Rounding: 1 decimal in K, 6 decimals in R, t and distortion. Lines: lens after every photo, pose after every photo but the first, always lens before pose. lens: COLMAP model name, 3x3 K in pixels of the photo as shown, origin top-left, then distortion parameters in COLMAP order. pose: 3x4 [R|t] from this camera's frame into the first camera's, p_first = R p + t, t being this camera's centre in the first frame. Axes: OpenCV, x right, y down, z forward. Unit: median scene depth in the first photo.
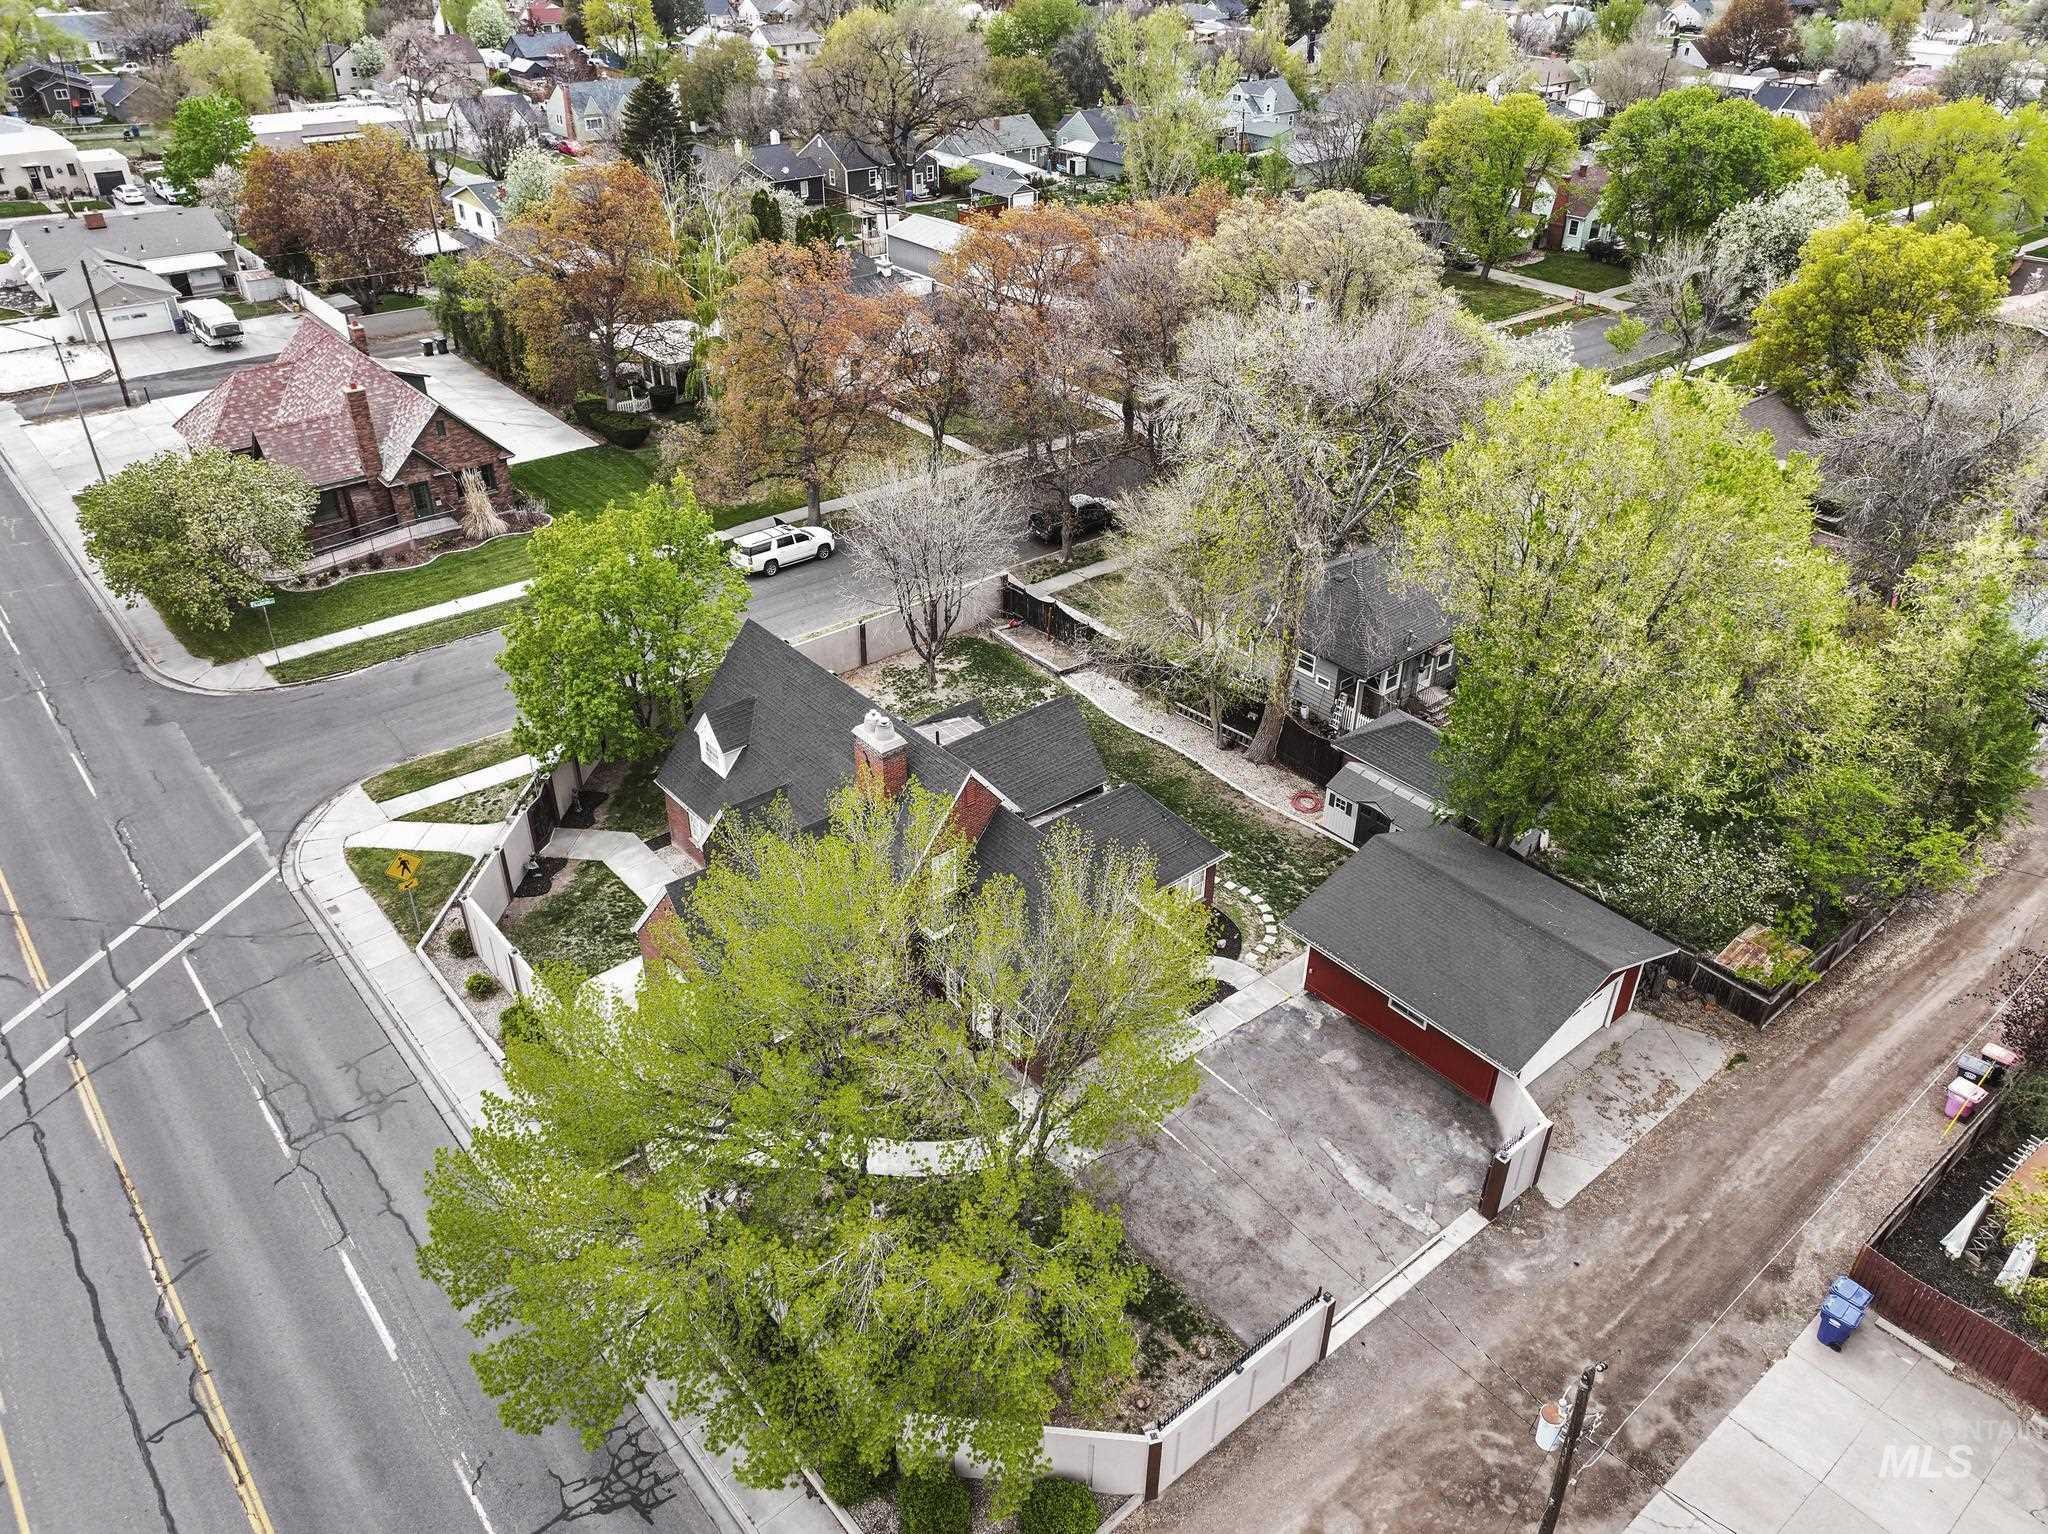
lens RADIAL K [[1460.2, 0, 1024.0], [0, 1460.2, 767.0], [0, 0, 1]] dist [0.001978, 0.019283]
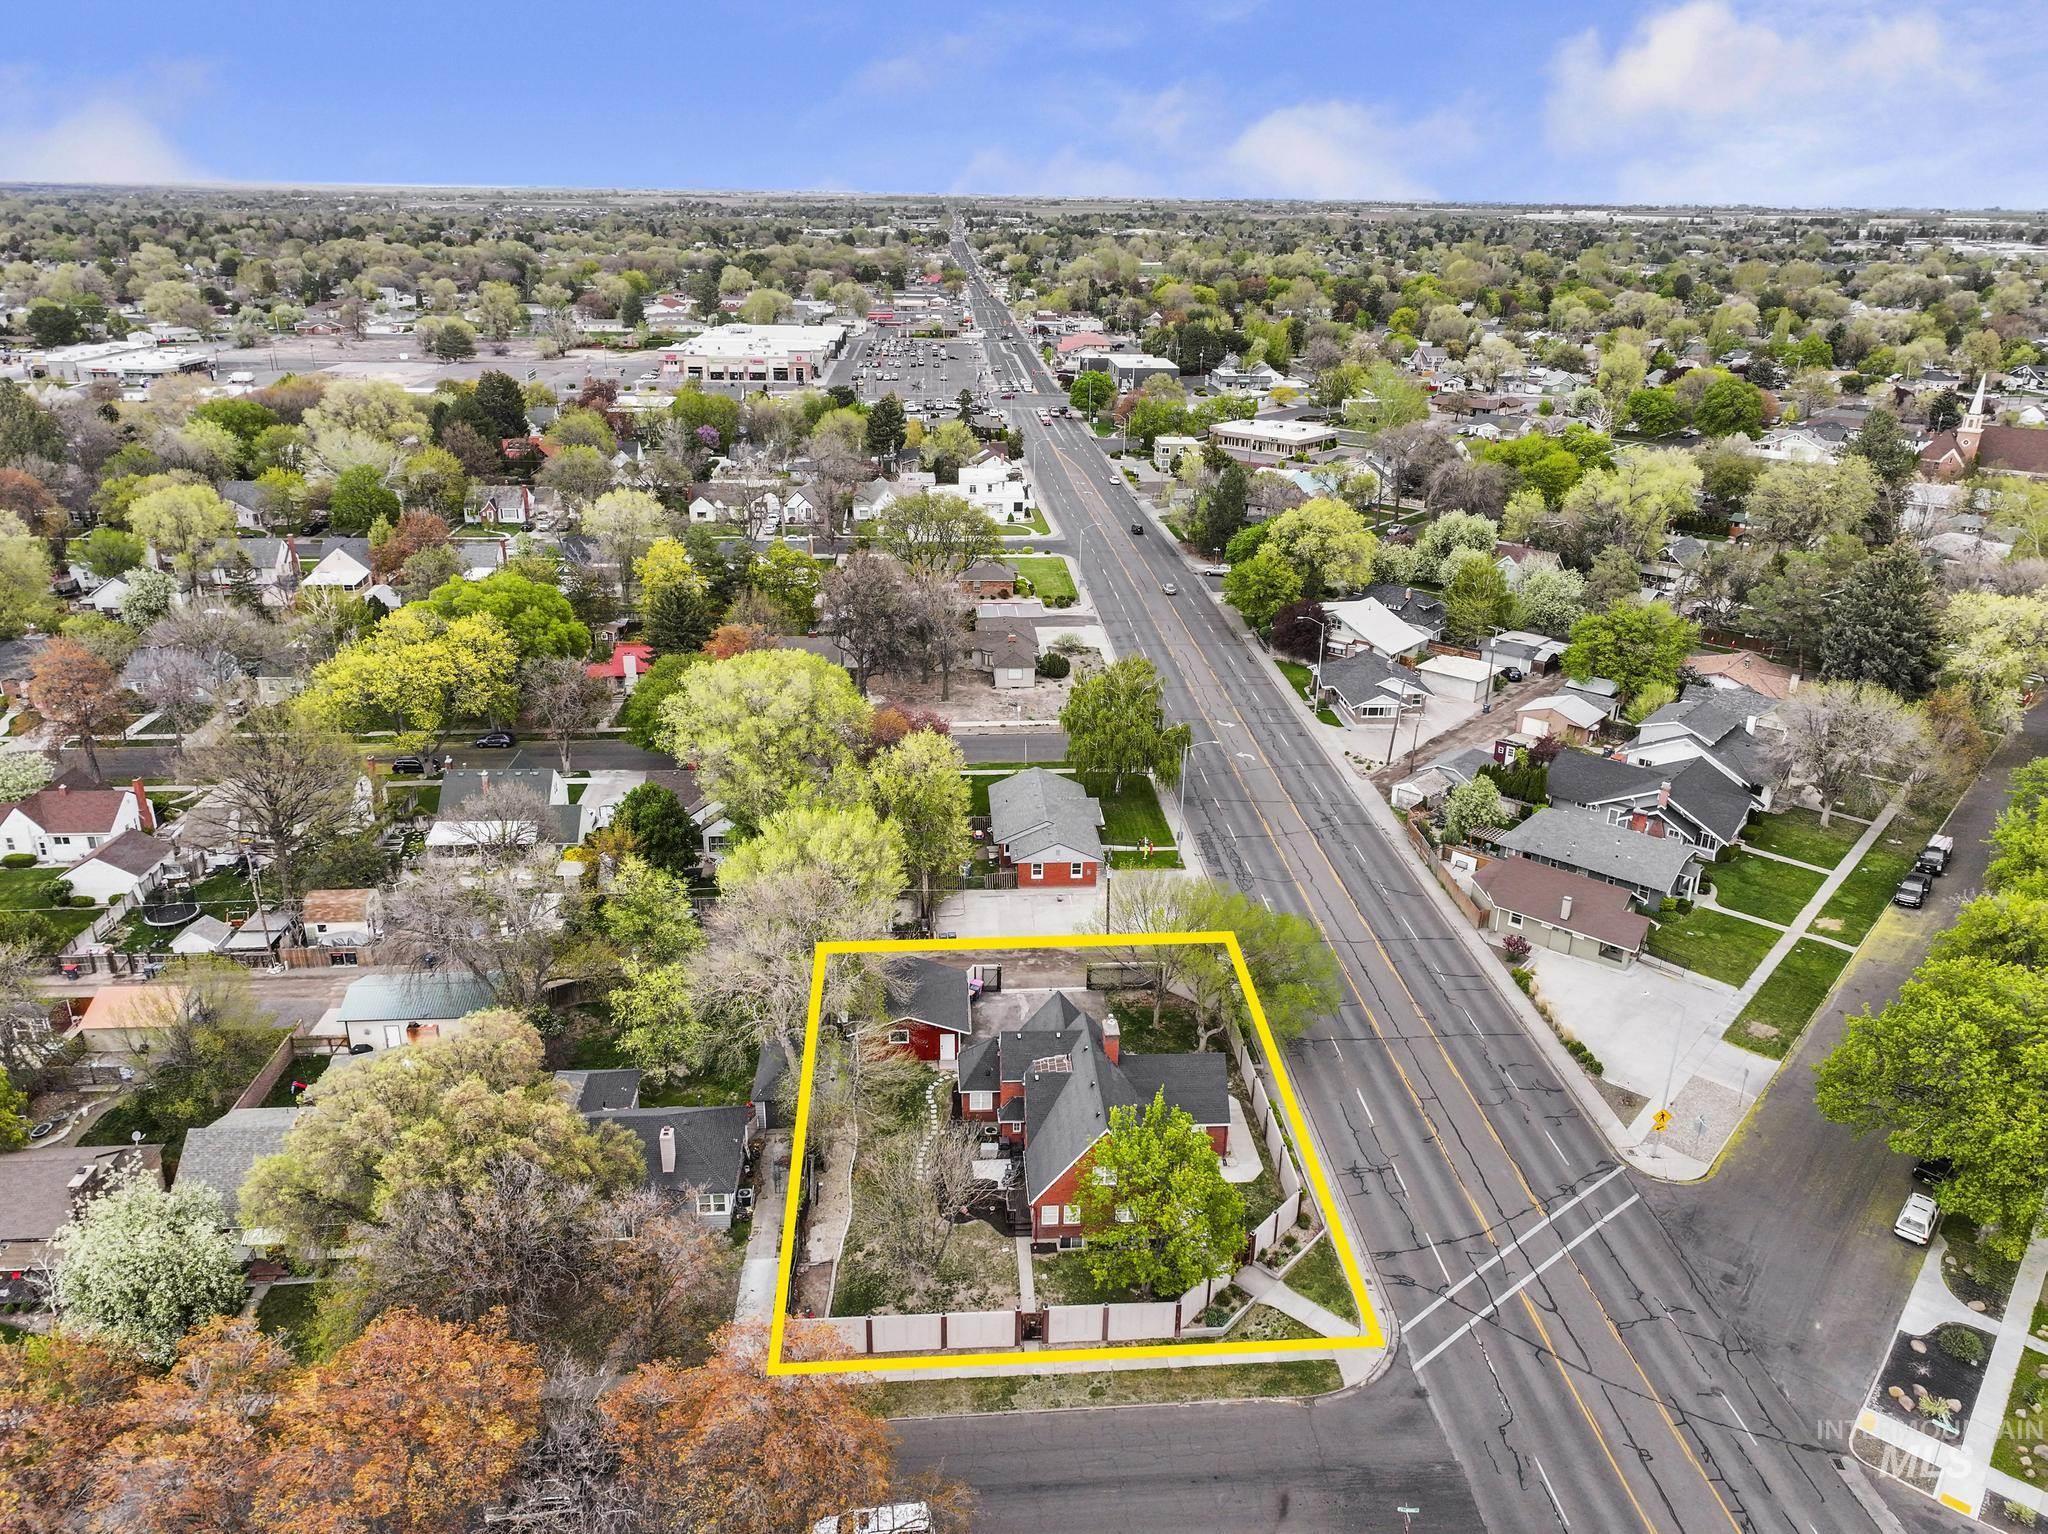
lens RADIAL K [[1450.6, 0, 1024.0], [0, 1450.6, 767.0], [0, 0, 1]] dist [0.004371, 0.010833]
pose [[-0.808272, -0.234691, 0.540015, -0.904882], [0.300334, 0.624527, 0.720948, -1.568806], [-0.506453, 0.744907, -0.434302, 1.471946]]
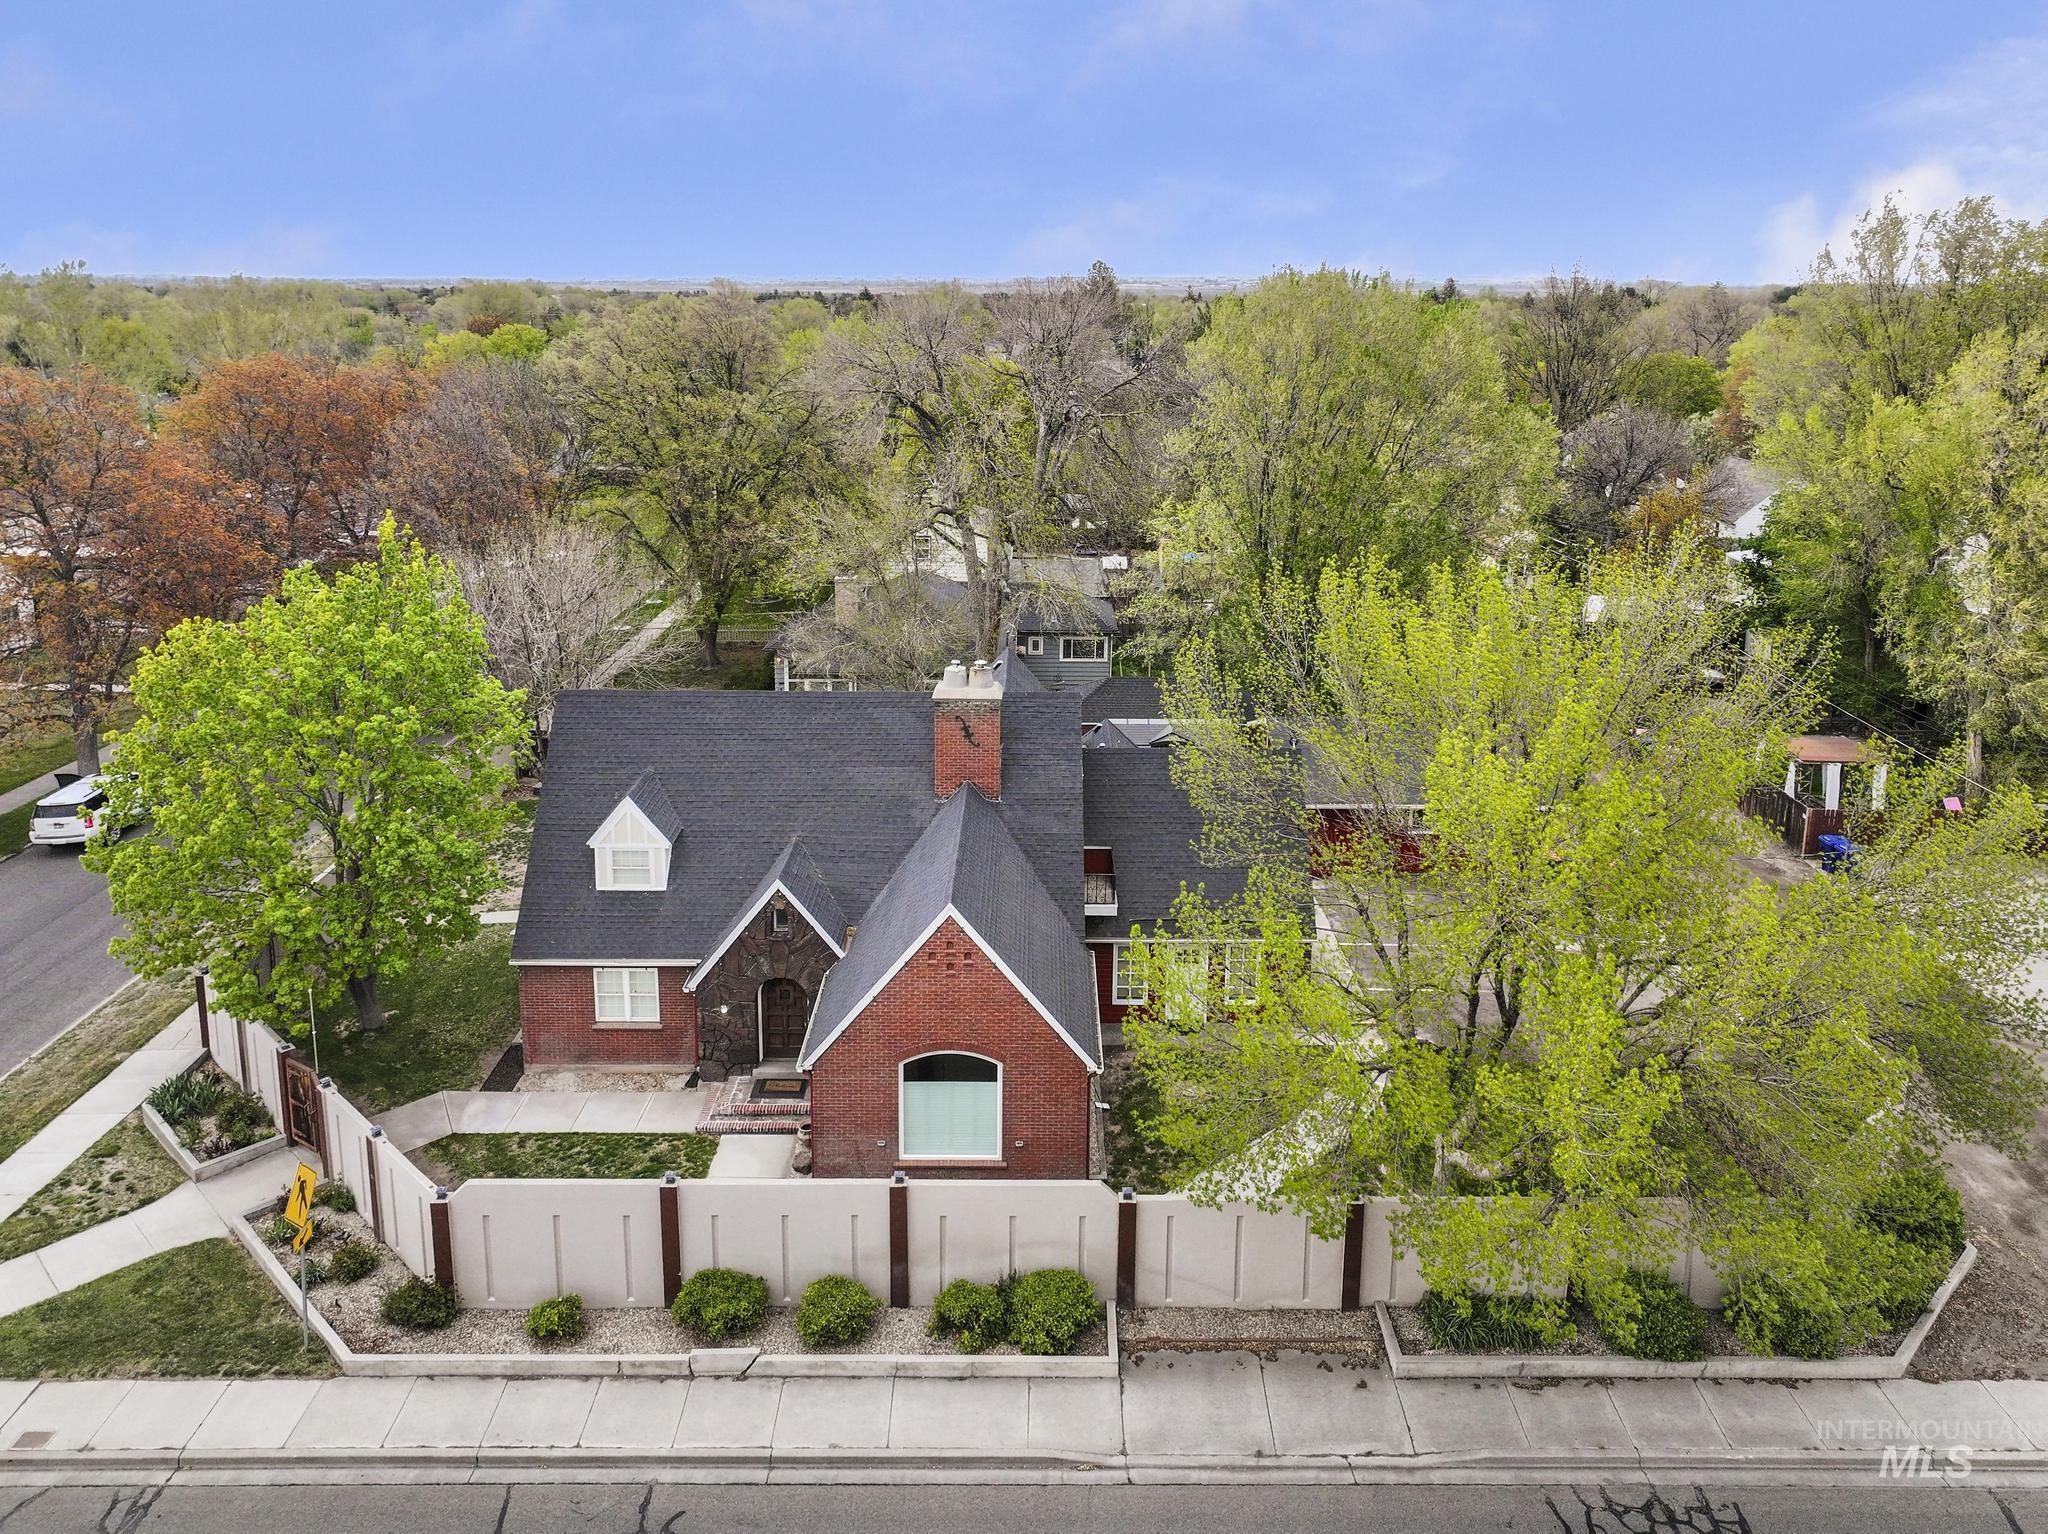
lens RADIAL K [[1495.9, 0, 1049.7], [0, 1495.9, 586.4], [0, 0, 1]] dist [-0.004919, 0.009263]
pose [[0.632939, -0.155742, 0.758375, -0.580628], [0.413559, 0.896106, -0.161129, 0.065451], [-0.654490, 0.415618, 0.631589, 0.387674]]
